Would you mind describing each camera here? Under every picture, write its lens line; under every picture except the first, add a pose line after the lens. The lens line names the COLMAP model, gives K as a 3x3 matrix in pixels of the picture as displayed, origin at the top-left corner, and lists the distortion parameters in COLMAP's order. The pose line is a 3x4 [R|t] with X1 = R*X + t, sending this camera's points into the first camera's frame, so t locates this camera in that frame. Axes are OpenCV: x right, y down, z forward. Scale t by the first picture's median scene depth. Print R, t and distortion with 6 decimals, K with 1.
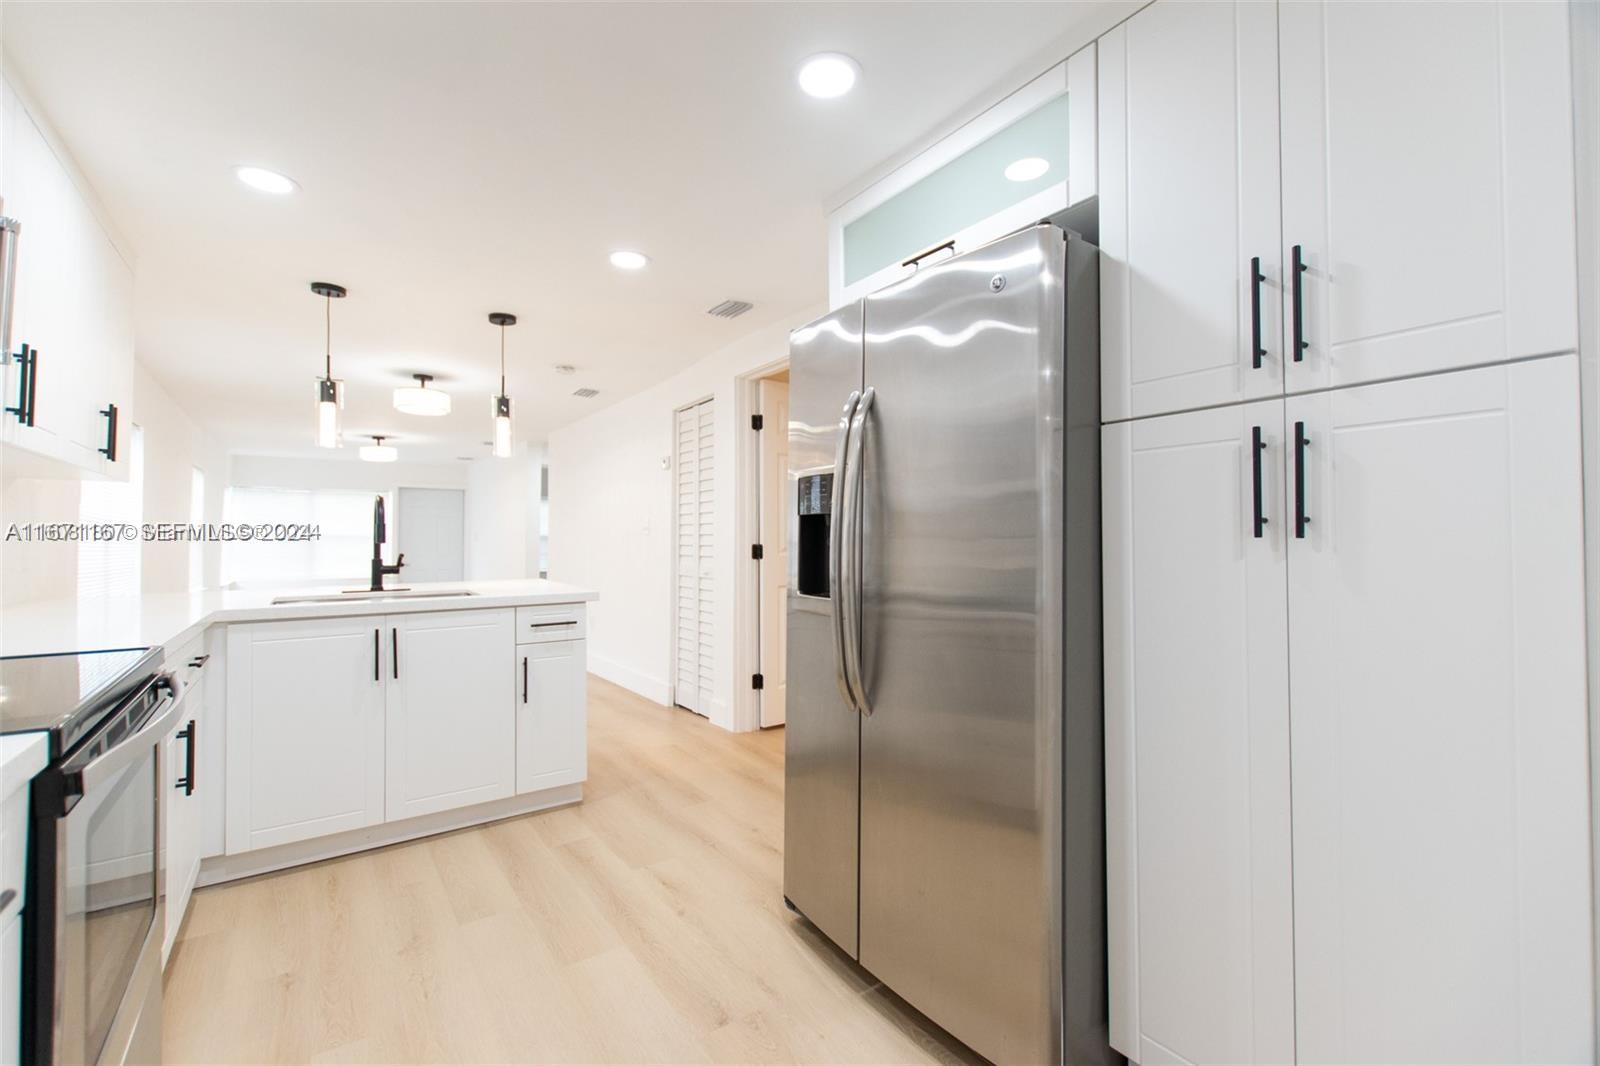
lens RADIAL K [[724.0, 0, 784.8], [0, 724.0, 533.4], [0, 0, 1]] dist [0.013463, -0.003093]
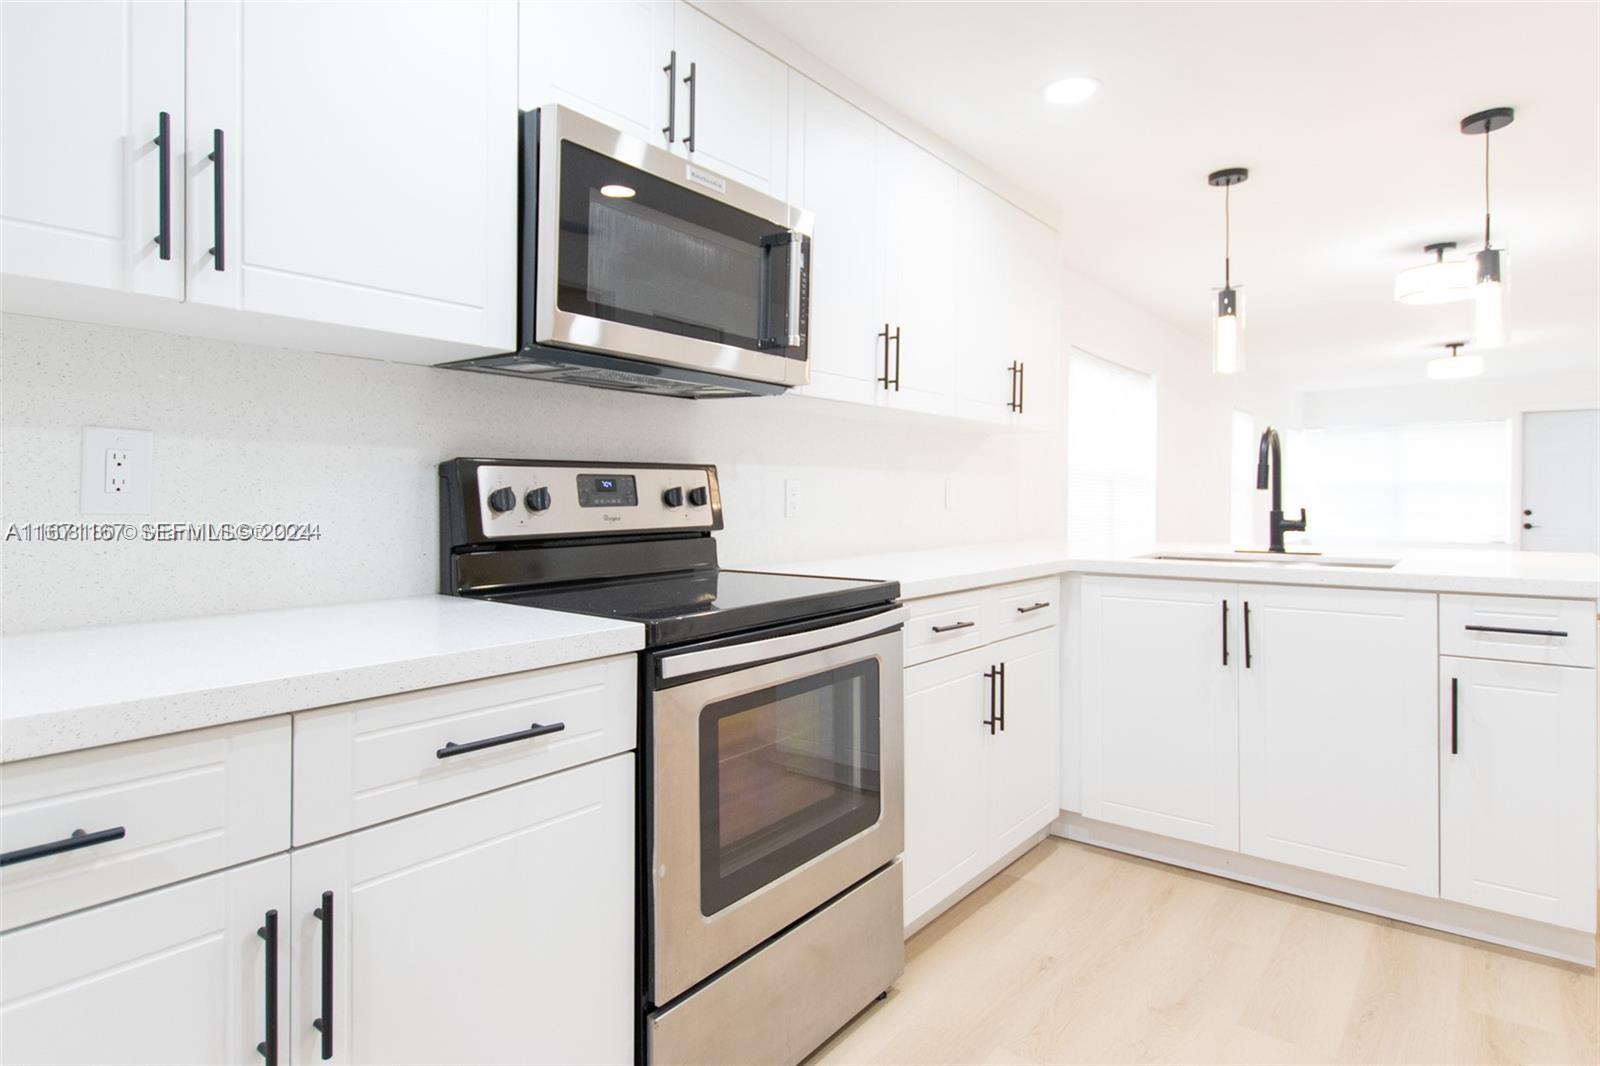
lens RADIAL K [[869.1, 0, 768.6], [0, 869.1, 509.5], [0, 0, 1]] dist [0.003460, 0.001481]
pose [[0.258782, 0.014708, -0.965824, 0.187416], [0.011246, 0.999770, 0.018239, 0.011777], [0.965870, -0.015581, 0.258557, 0.262271]]
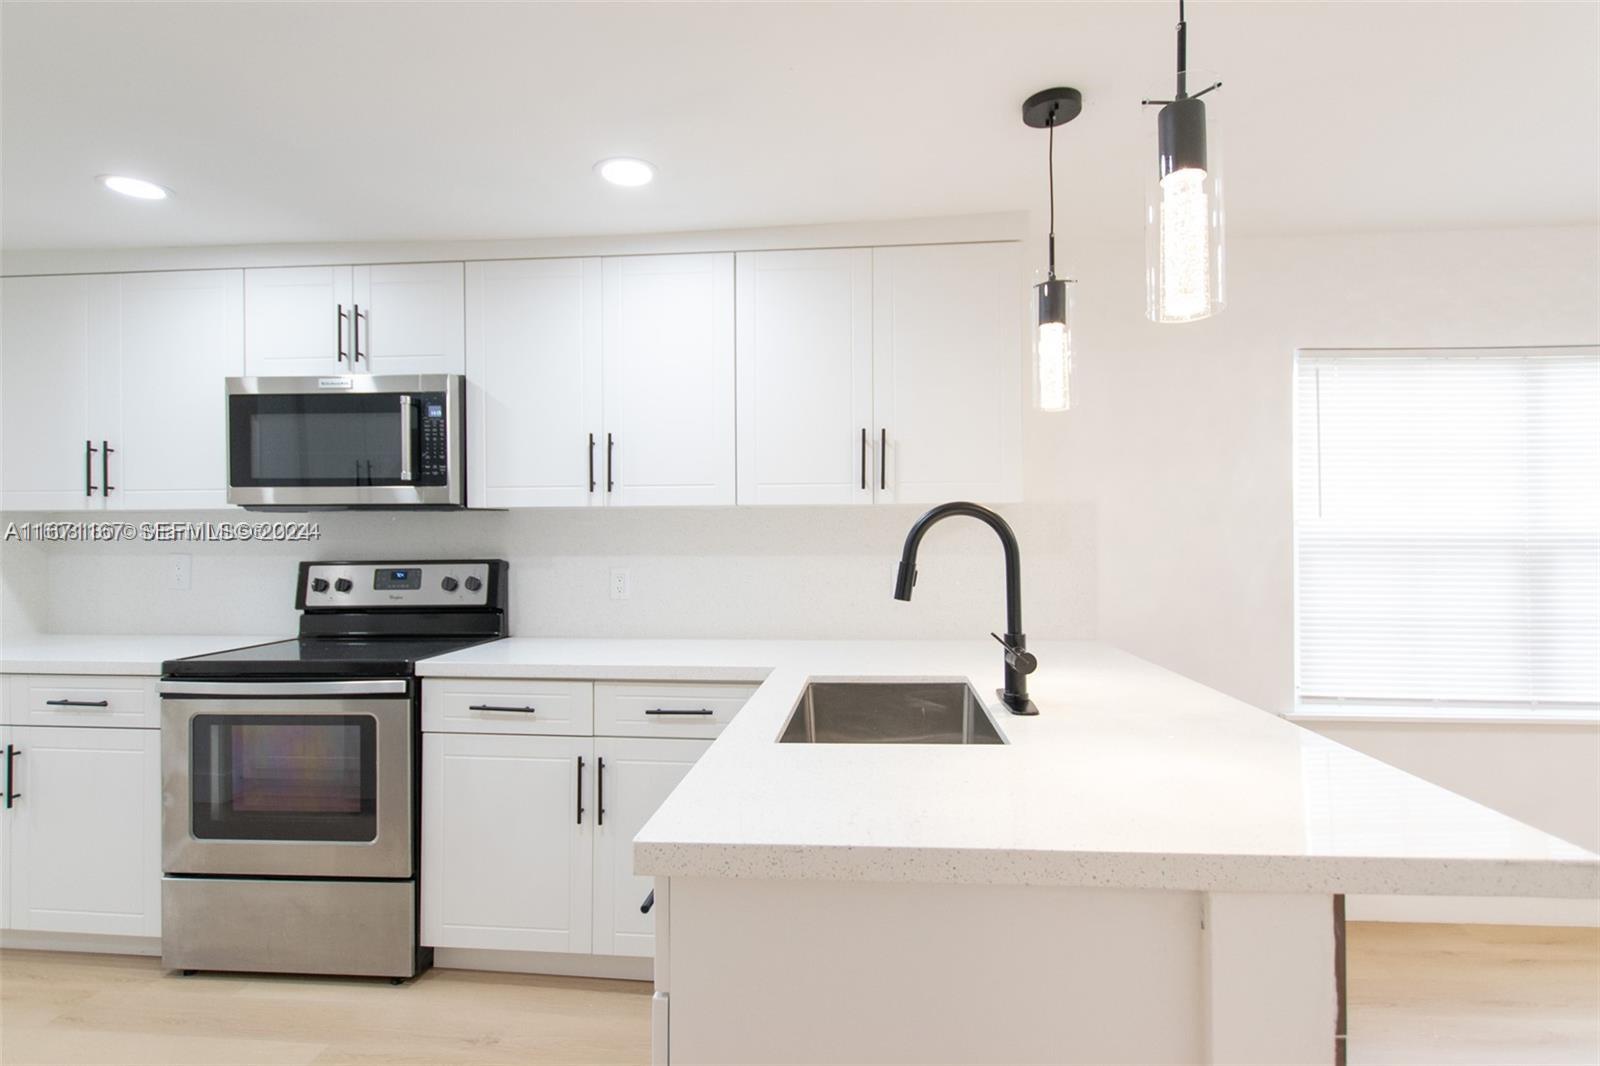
lens RADIAL K [[810.2, 0, 811.2], [0, 810.2, 532.4], [0, 0, 1]] dist [0.001472, 0.000791]
pose [[-0.647723, -0.002156, -0.761873, -0.068444], [0.012811, 0.999824, -0.013721, -0.027051], [0.761768, -0.018648, -0.647582, 1.285578]]
